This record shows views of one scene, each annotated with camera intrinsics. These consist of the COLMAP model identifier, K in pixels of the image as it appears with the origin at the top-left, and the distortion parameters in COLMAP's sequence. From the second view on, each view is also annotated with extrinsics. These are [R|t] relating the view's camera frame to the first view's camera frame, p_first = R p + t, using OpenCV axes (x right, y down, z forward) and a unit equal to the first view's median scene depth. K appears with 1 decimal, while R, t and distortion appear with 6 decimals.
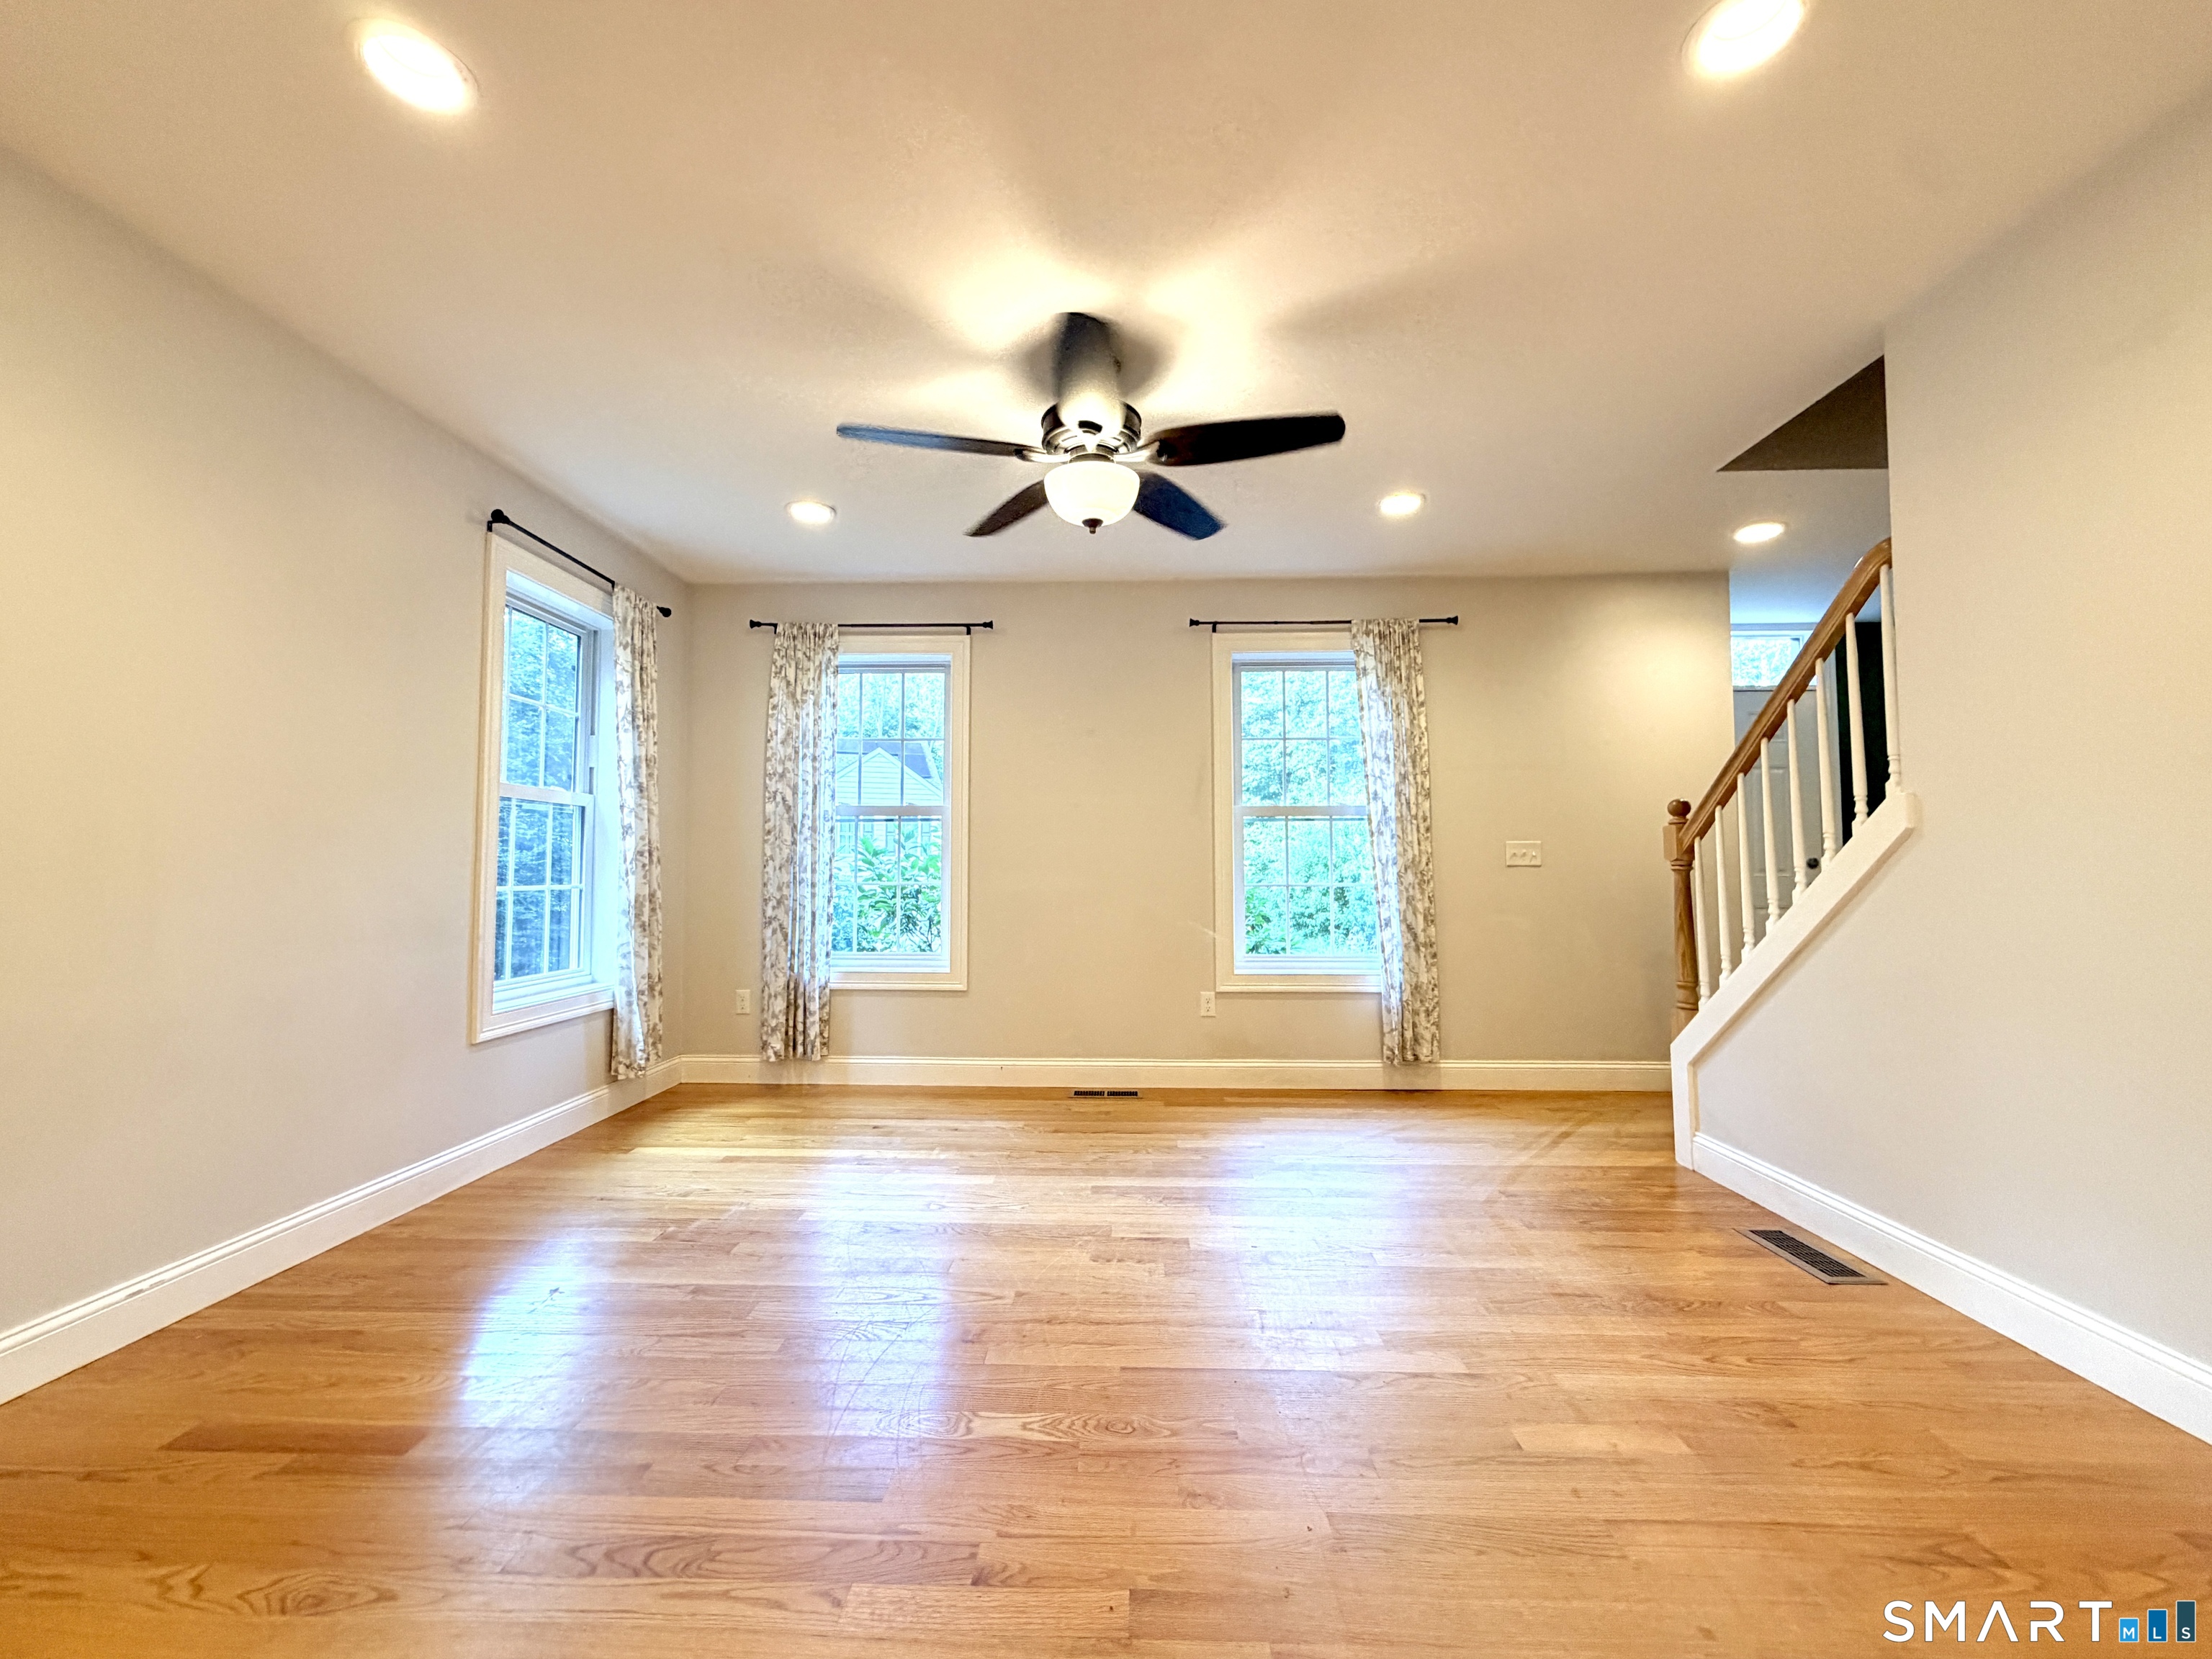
lens RADIAL K [[892.8, 0, 1105.7], [0, 892.8, 825.3], [0, 0, 1]] dist [0.000124, -0.000140]
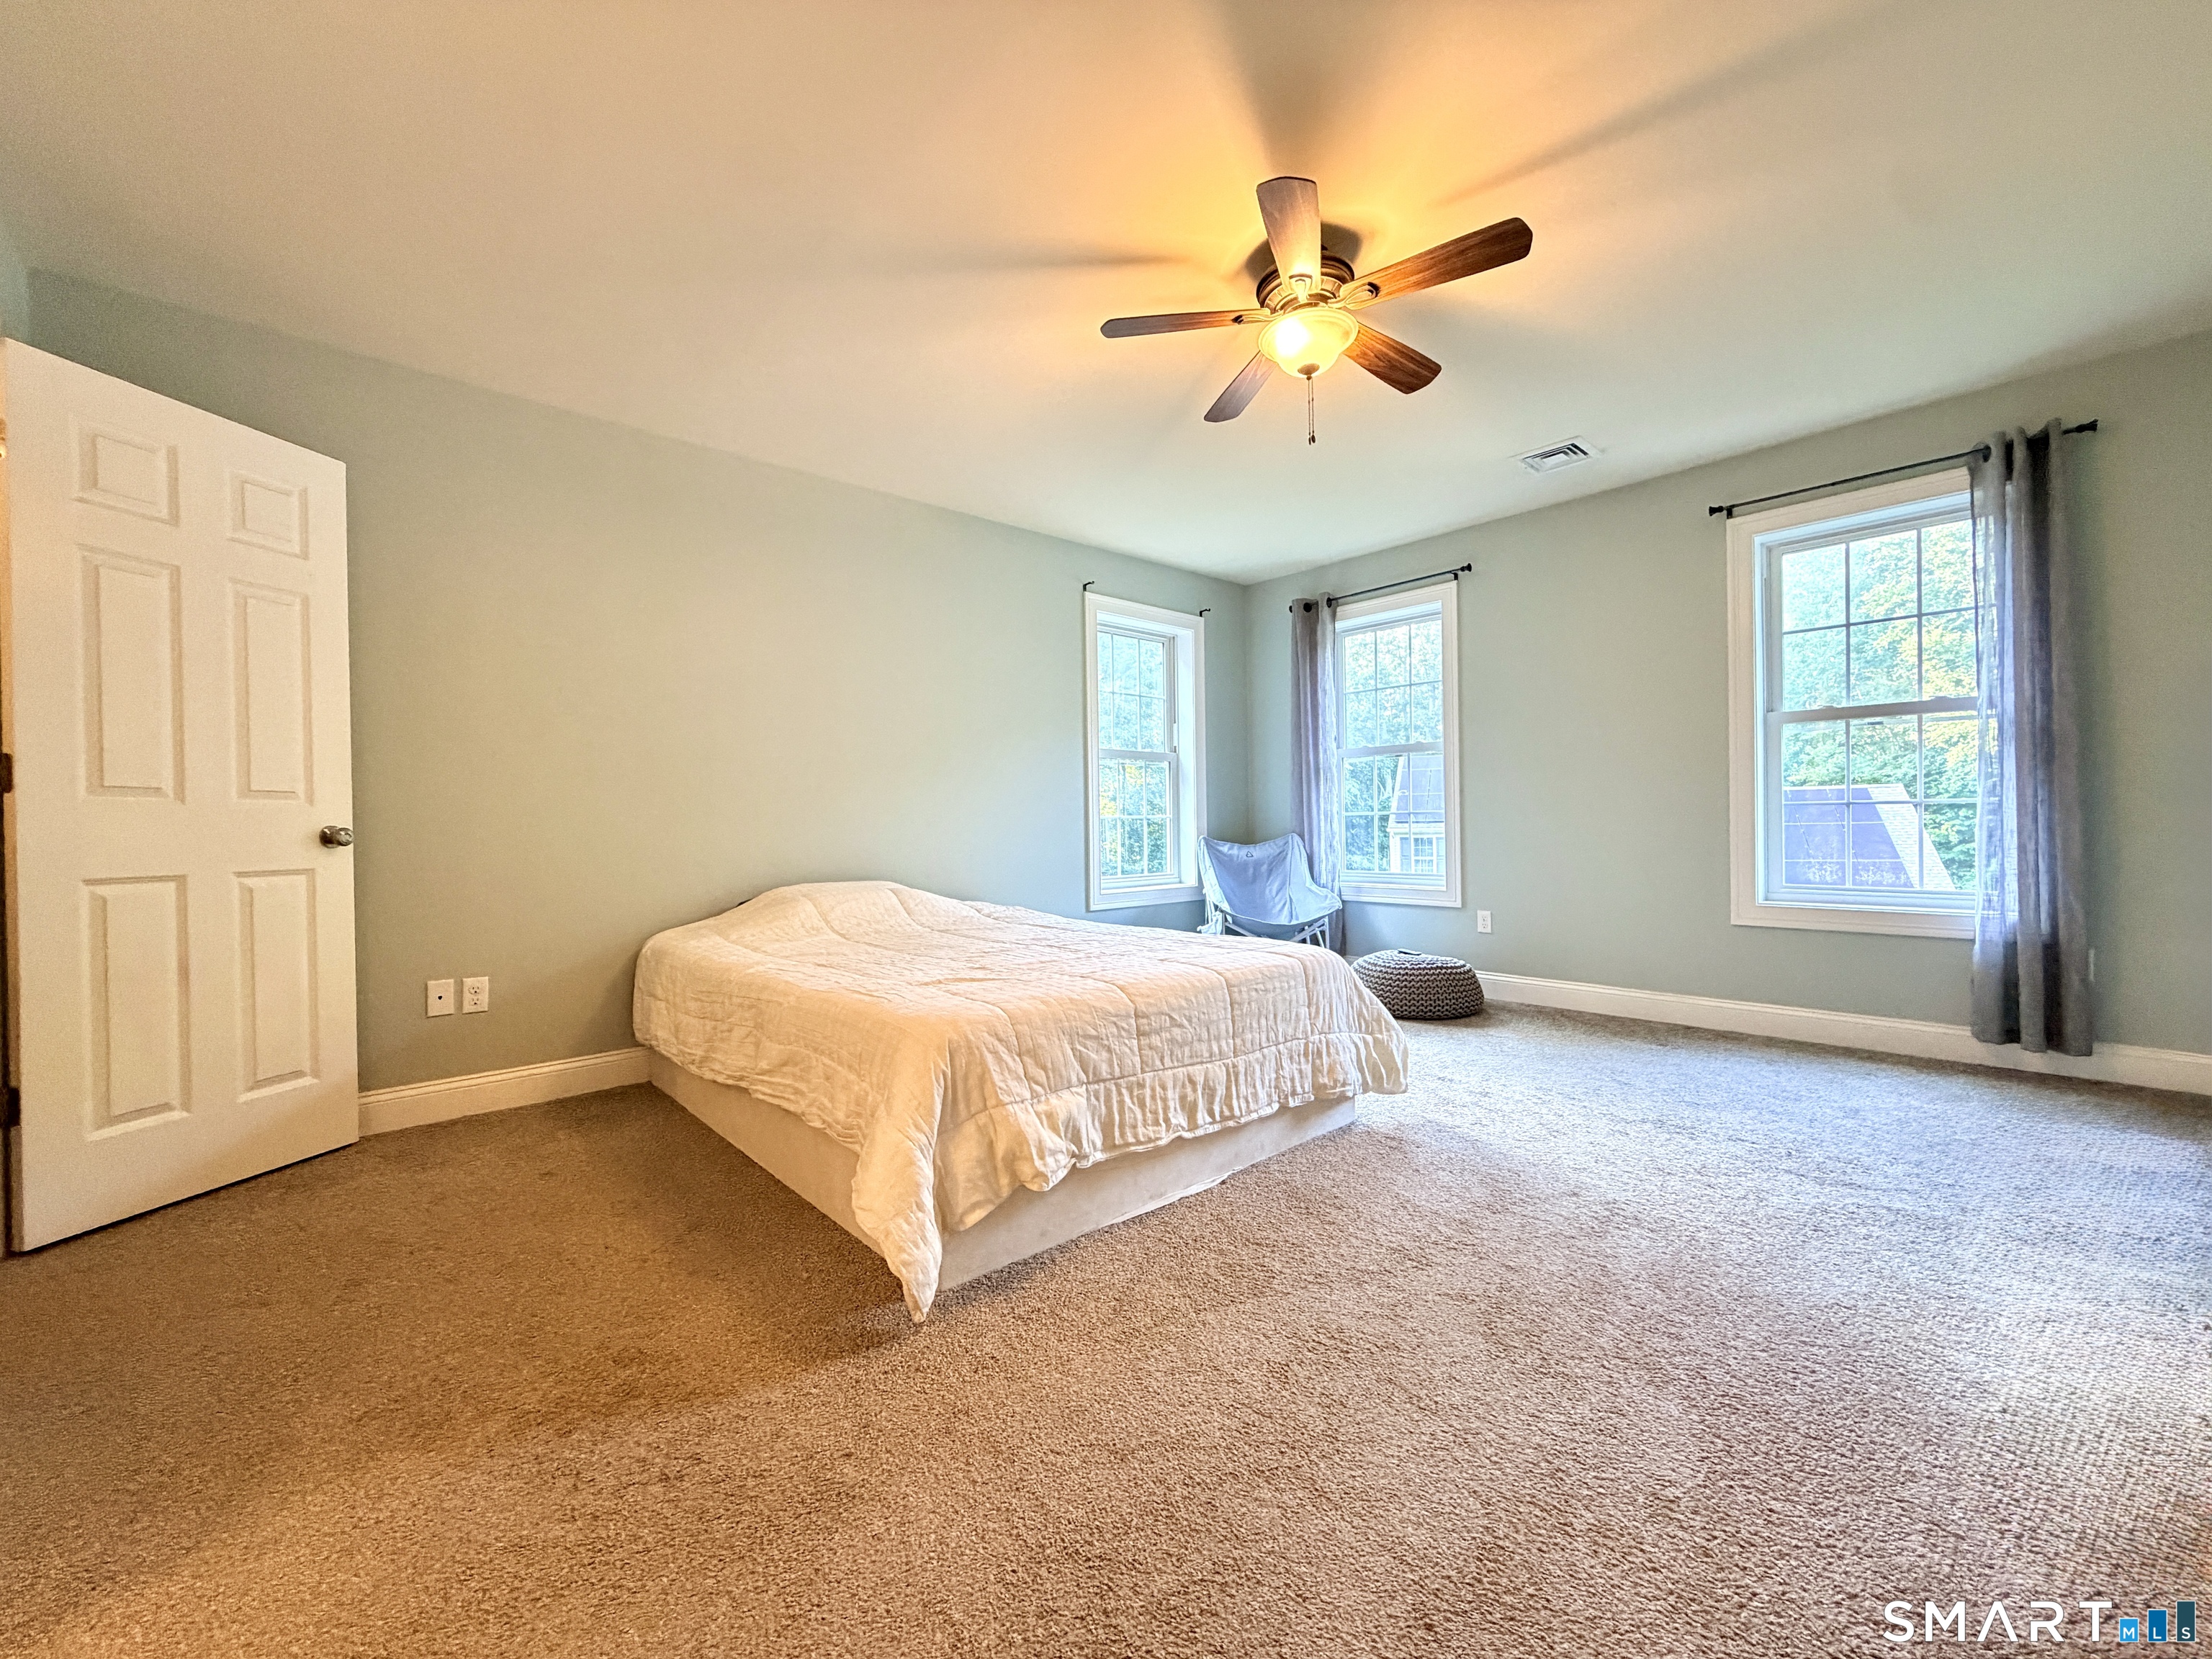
lens RADIAL K [[892.8, 0, 1105.7], [0, 892.8, 825.3], [0, 0, 1]] dist [0.000124, -0.000140]
pose [[0.686969, -0.011294, -0.726599, 0.350770], [0.059752, 0.997371, 0.040991, 0.011276], [0.724226, -0.071575, 0.685838, -0.063443]]
